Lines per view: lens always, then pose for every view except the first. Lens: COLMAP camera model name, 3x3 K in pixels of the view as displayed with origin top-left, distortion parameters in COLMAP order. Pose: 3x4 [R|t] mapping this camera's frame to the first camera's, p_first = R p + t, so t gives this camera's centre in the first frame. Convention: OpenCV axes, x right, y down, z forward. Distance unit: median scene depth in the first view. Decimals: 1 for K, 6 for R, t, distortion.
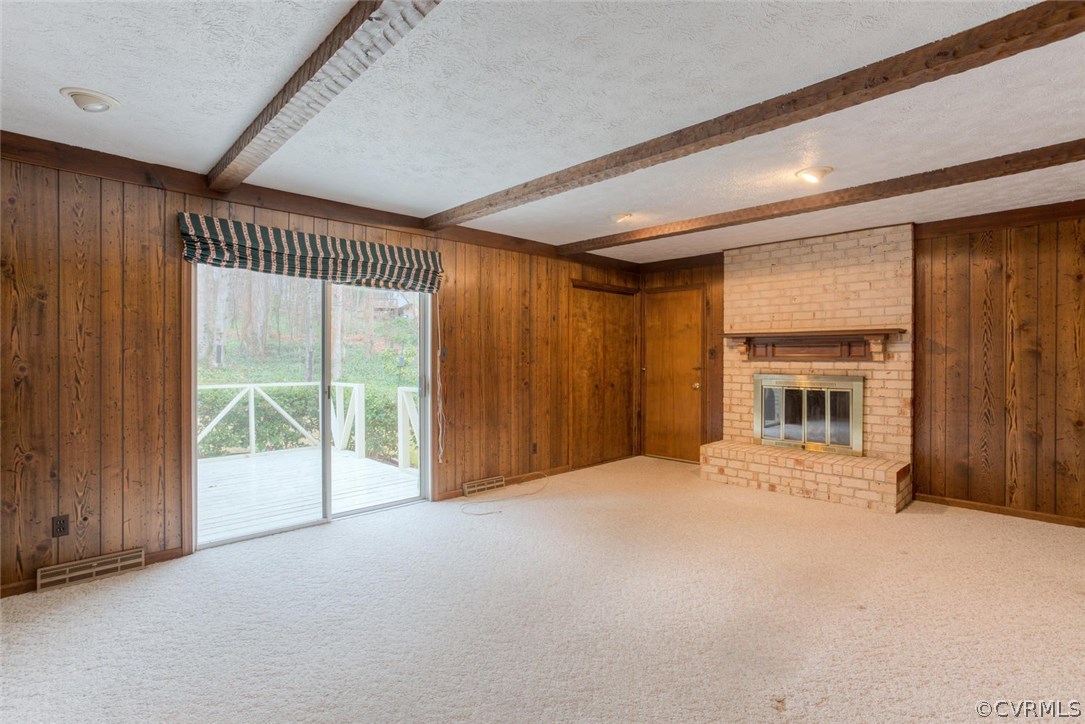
lens RADIAL K [[520.3, 0, 529.8], [0, 520.3, 360.2], [0, 0, 1]] dist [-0.052137, 0.029489]
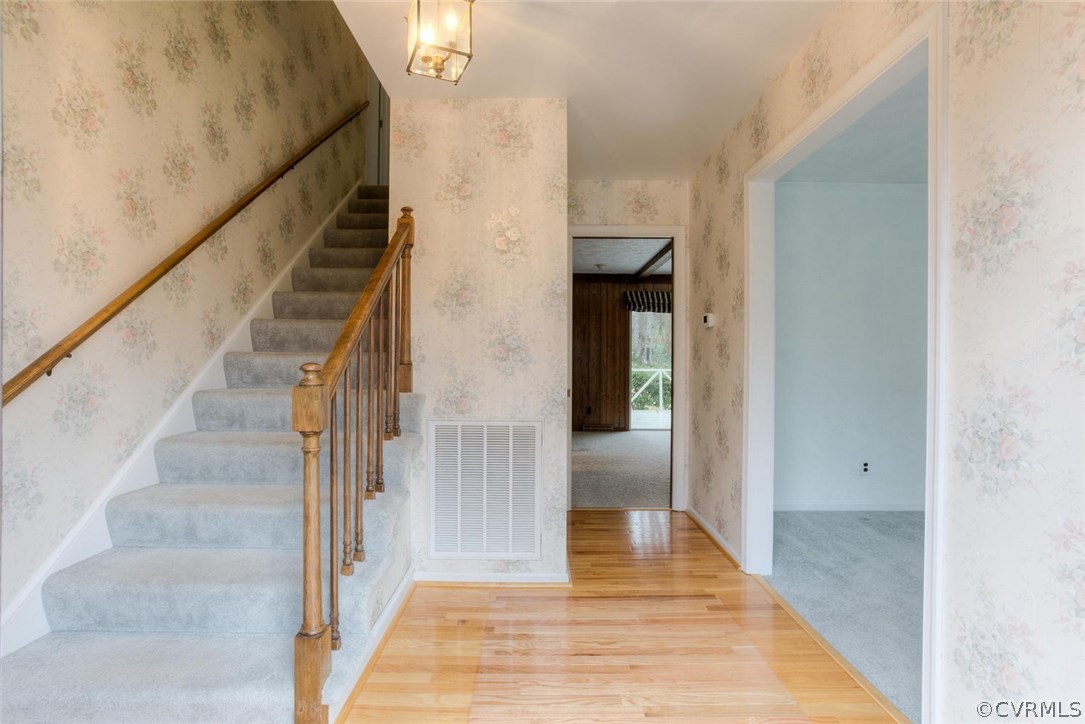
lens RADIAL K [[520.3, 0, 529.8], [0, 520.3, 360.2], [0, 0, 1]] dist [-0.052137, 0.029489]
pose [[0.714976, 0.002804, -0.699143, 0.474164], [-0.004721, 0.999989, -0.000817, 0.029740], [0.699133, 0.003885, 0.714981, -0.716792]]
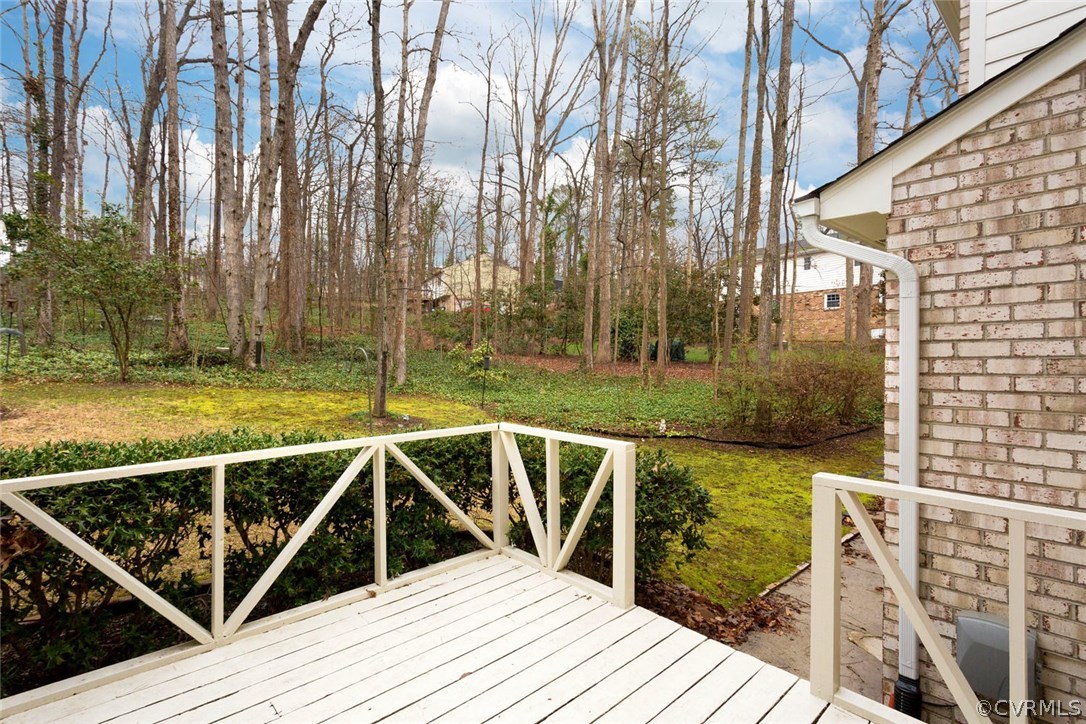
lens RADIAL K [[520.8, 0, 530.3], [0, 520.8, 360.2], [0, 0, 1]] dist [-0.052137, 0.029489]
pose [[0.999401, 0.004619, -0.034296, -0.801554], [-0.004175, 0.999907, 0.013020, -0.063338], [0.034353, -0.012869, 0.999327, 1.102014]]
